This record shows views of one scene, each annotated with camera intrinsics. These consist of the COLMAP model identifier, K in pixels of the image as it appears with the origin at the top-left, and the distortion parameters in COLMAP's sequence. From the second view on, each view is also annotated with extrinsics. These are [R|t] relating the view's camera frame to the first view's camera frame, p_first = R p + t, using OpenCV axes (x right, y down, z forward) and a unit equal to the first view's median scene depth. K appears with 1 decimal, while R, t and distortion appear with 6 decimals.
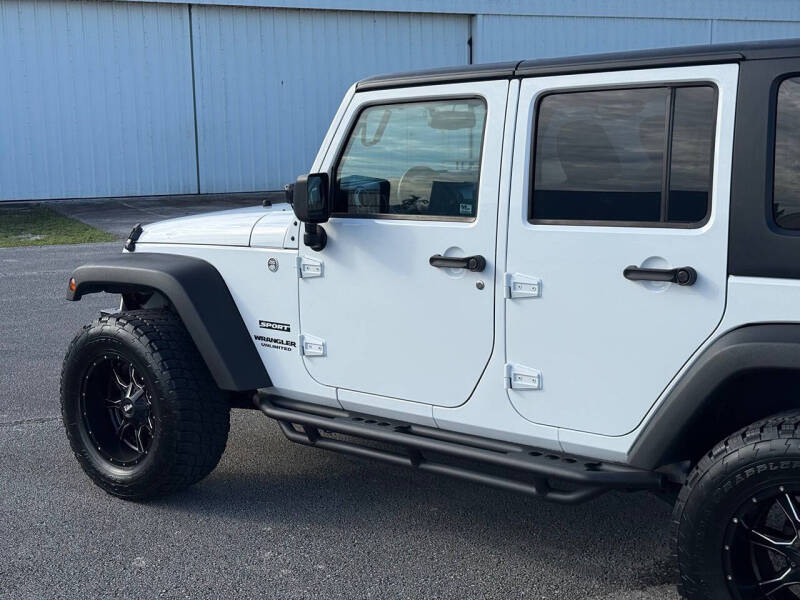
lens RADIAL K [[1122.4, 0, 396.0], [0, 1122.4, 297.7], [0, 0, 1]] dist [0.118277, 0.000000]
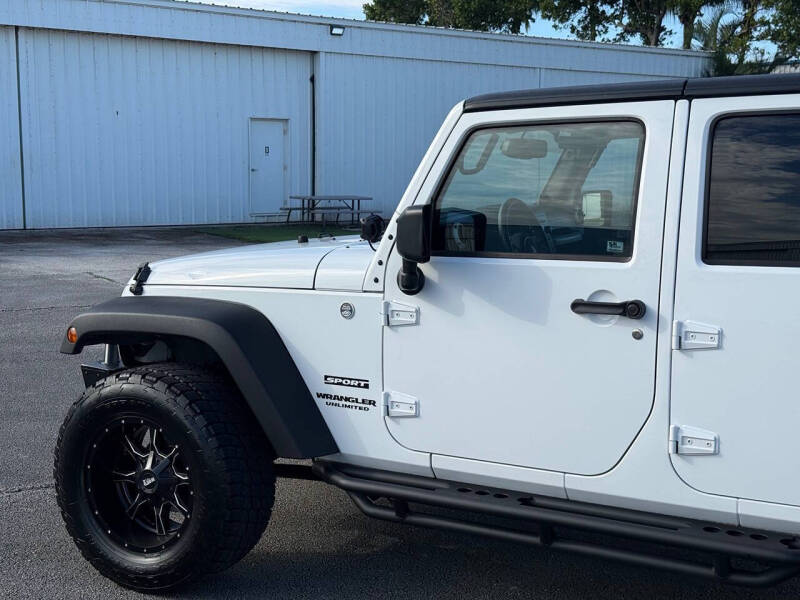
lens RADIAL K [[1122.4, 0, 402.4], [0, 1122.4, 296.3], [0, 0, 1]] dist [0.118277, 0.000000]
pose [[0.982793, -0.000910, 0.184708, -0.239329], [0.007560, 0.999348, -0.035301, -0.010071], [-0.184555, 0.036090, 0.982159, 0.158364]]
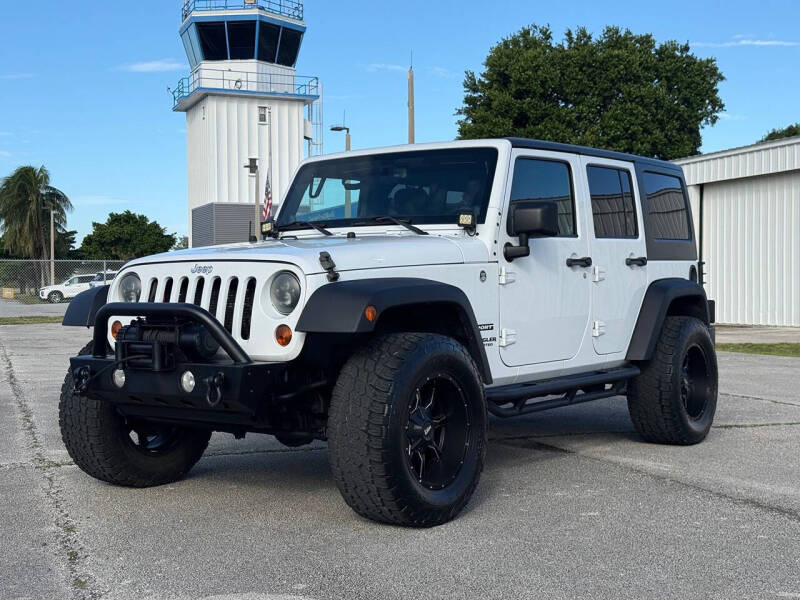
lens RADIAL K [[1122.4, 0, 398.1], [0, 1122.4, 301.9], [0, 0, 1]] dist [0.118277, 0.000000]
pose [[-0.042932, -0.001514, 0.999077, -1.396786], [0.164714, 0.986304, 0.008572, -0.029126], [-0.985407, 0.164930, -0.042094, 1.212085]]
